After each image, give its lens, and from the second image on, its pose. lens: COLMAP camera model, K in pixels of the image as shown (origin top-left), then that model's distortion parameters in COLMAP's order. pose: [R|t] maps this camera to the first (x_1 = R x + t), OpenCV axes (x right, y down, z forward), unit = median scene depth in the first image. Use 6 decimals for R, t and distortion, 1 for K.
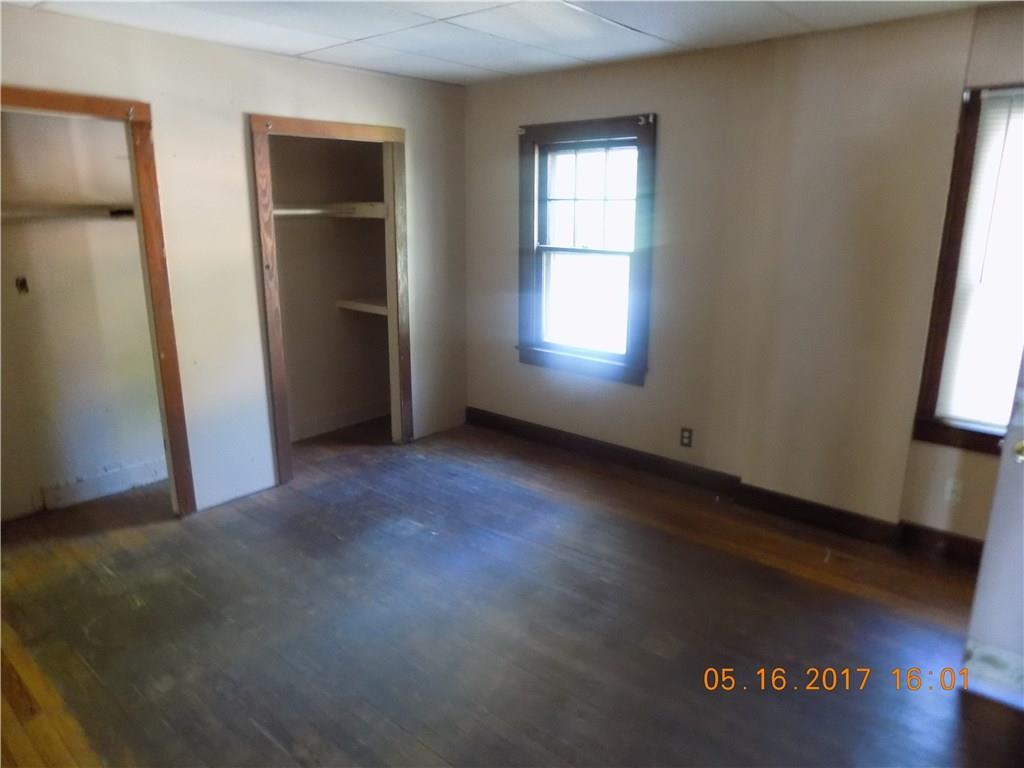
lens RADIAL K [[700.3, 0, 513.1], [0, 700.3, 382.4], [0, 0, 1]] dist [-0.010749, -0.002801]
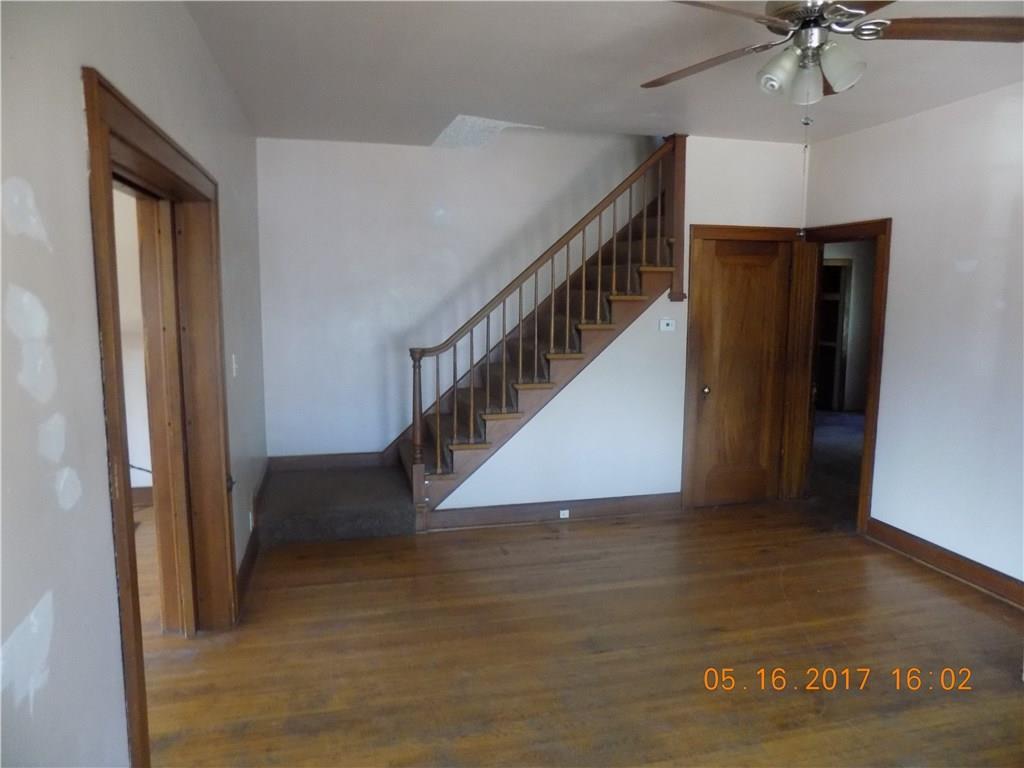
lens RADIAL K [[700.3, 0, 514.4], [0, 700.3, 383.1], [0, 0, 1]] dist [-0.010749, -0.002801]
pose [[0.822945, 0.061779, -0.564753, 0.207836], [-0.128719, 0.988495, -0.079434, 0.293786], [0.553348, 0.138064, 0.821428, -1.190279]]
